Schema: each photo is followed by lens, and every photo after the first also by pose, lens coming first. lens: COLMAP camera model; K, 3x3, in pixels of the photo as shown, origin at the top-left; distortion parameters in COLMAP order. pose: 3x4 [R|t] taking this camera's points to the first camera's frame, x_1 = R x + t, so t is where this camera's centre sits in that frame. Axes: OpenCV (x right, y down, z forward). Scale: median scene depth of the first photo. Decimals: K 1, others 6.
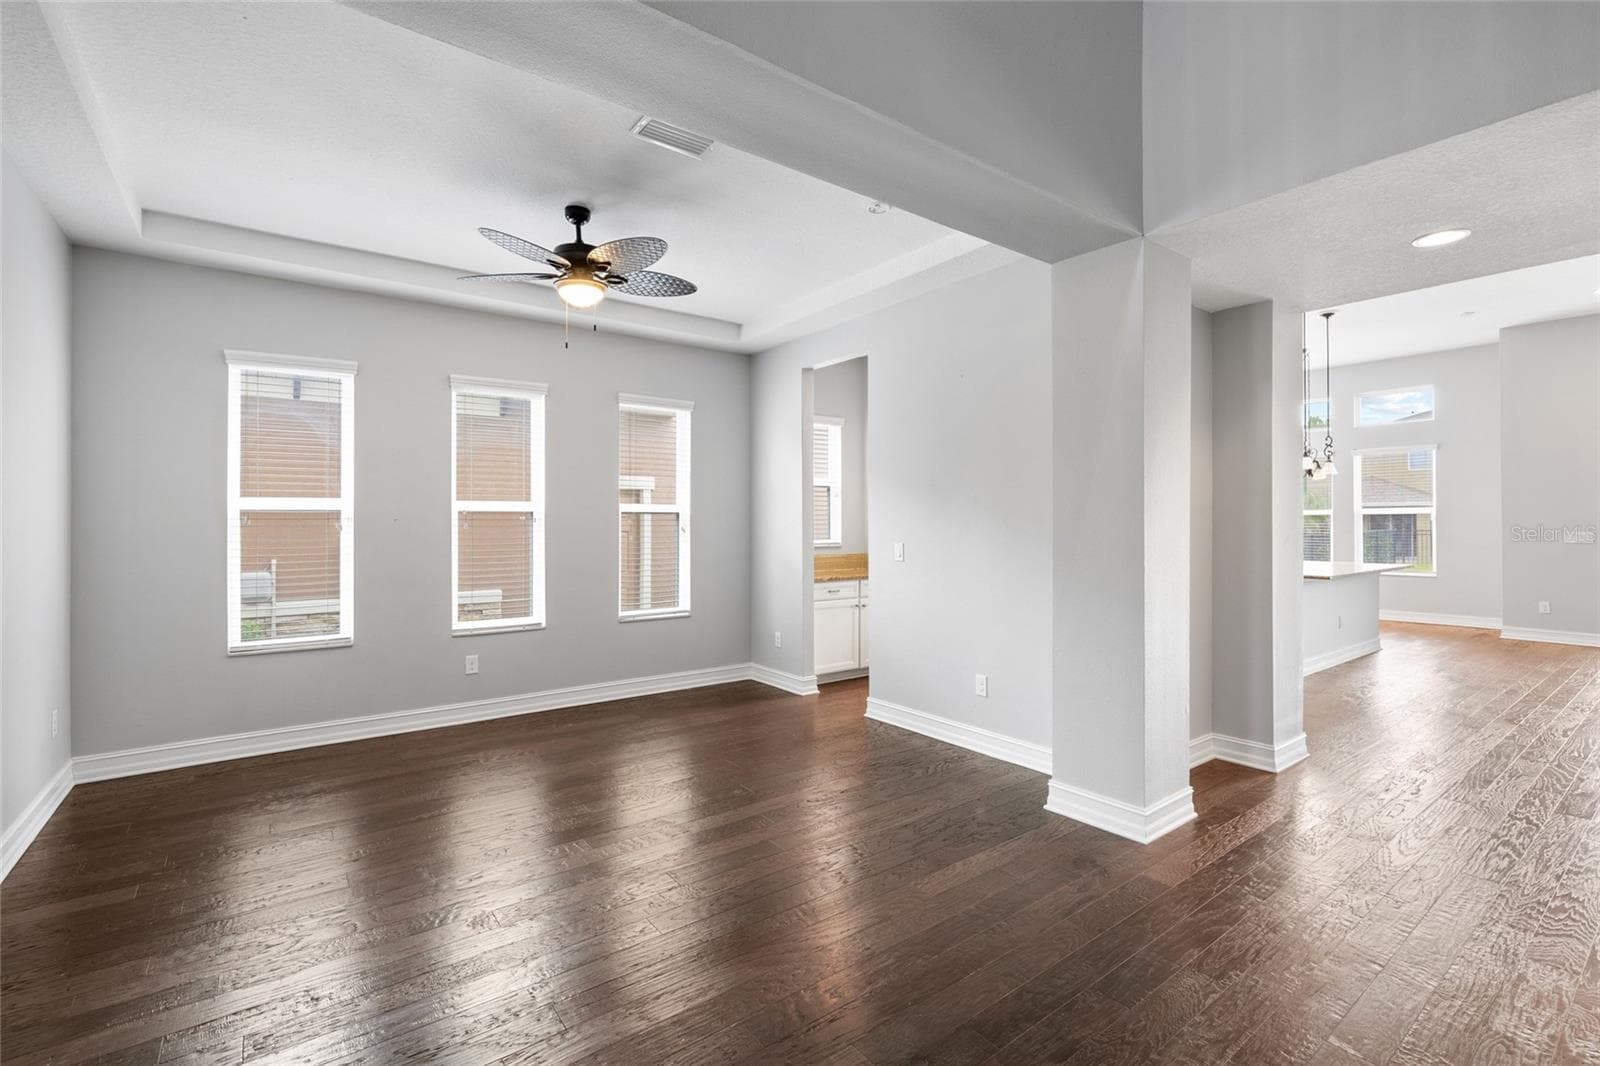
lens RADIAL K [[717.7, 0, 796.1], [0, 717.7, 517.8], [0, 0, 1]] dist [-0.001167, 0.000431]
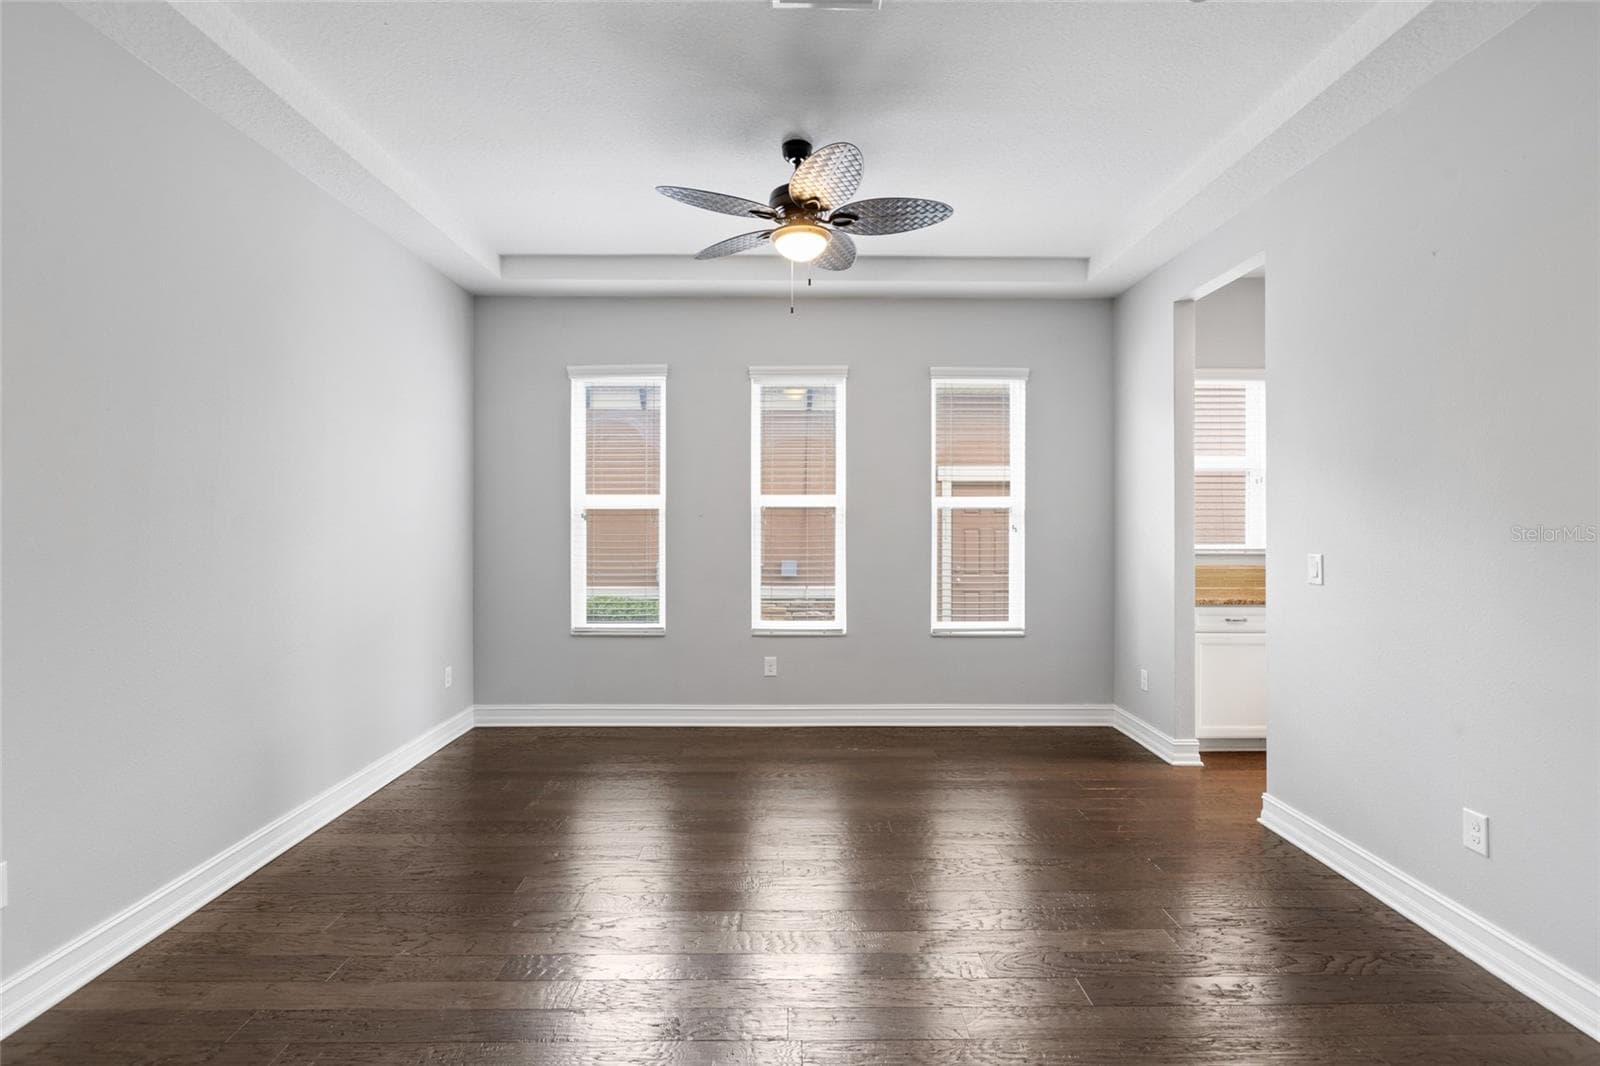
lens RADIAL K [[717.7, 0, 796.1], [0, 717.7, 517.8], [0, 0, 1]] dist [-0.001167, 0.000431]
pose [[0.808528, 0.001253, -0.588456, 0.133295], [0.001504, 0.999990, 0.004196, 0.001200], [0.588455, -0.004278, 0.808518, 0.228286]]
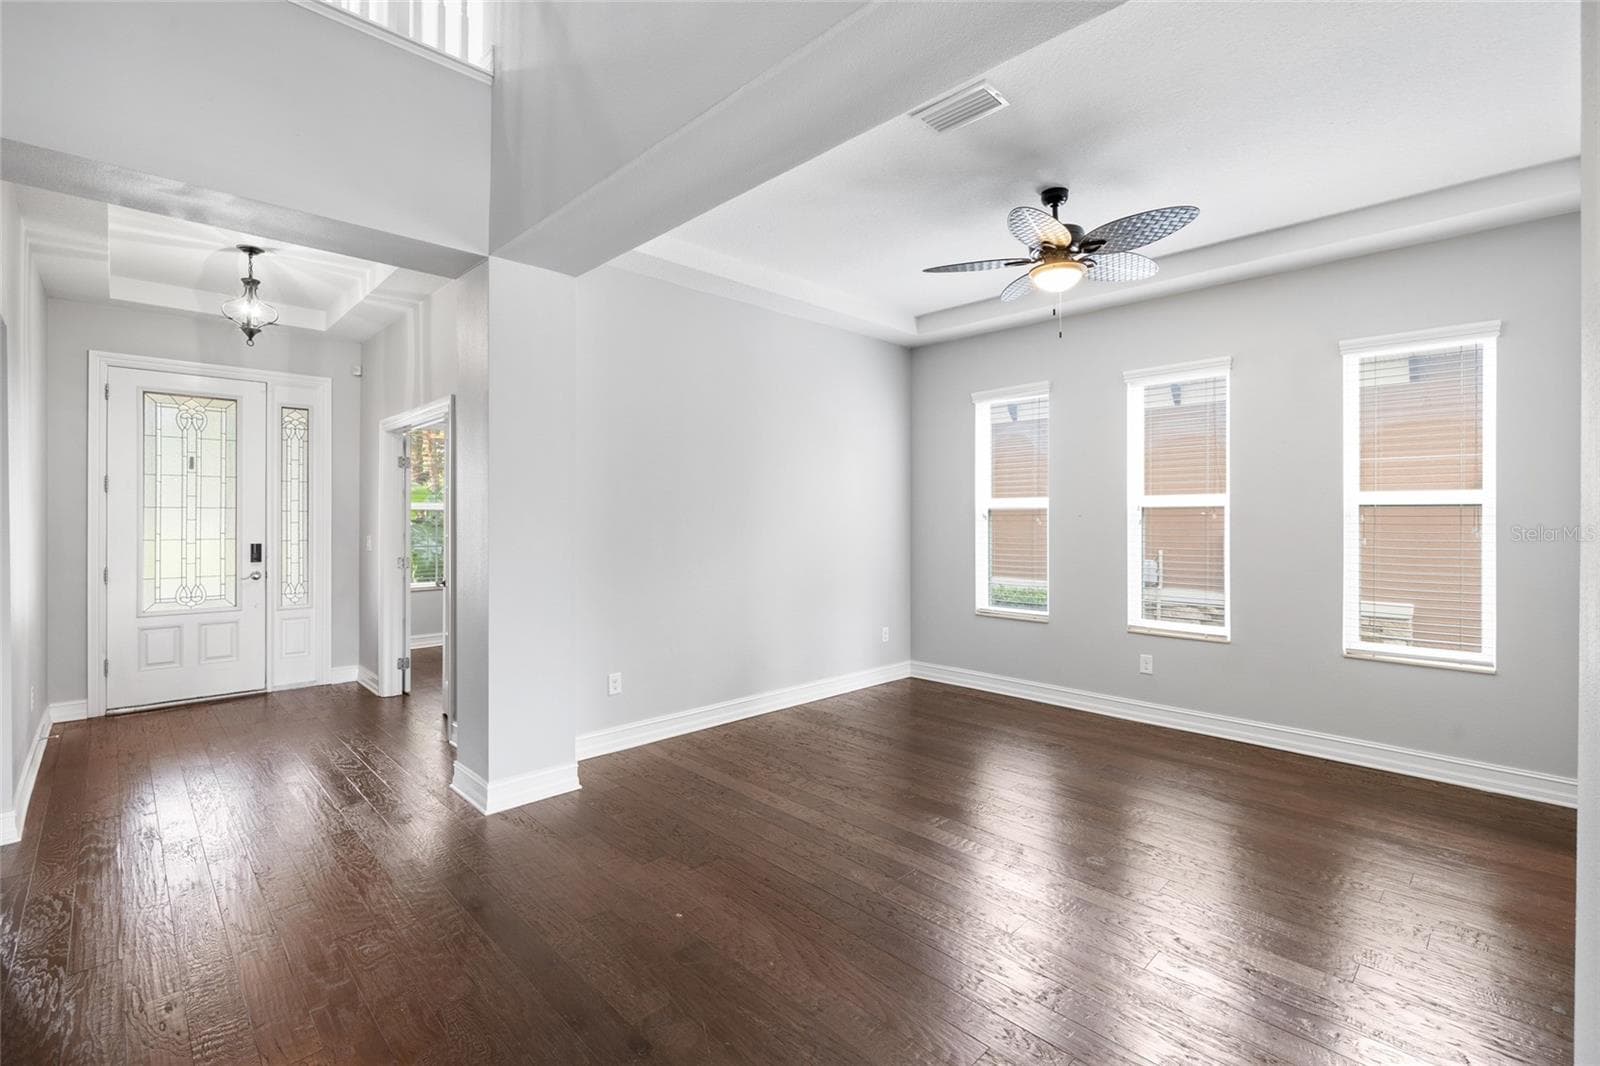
lens RADIAL K [[717.7, 0, 796.1], [0, 717.7, 517.8], [0, 0, 1]] dist [-0.001167, 0.000431]
pose [[0.126617, 0.002533, -0.991949, 0.426991], [0.006432, 0.999974, 0.003374, -0.000632], [0.991931, -0.006808, 0.126597, 0.381469]]
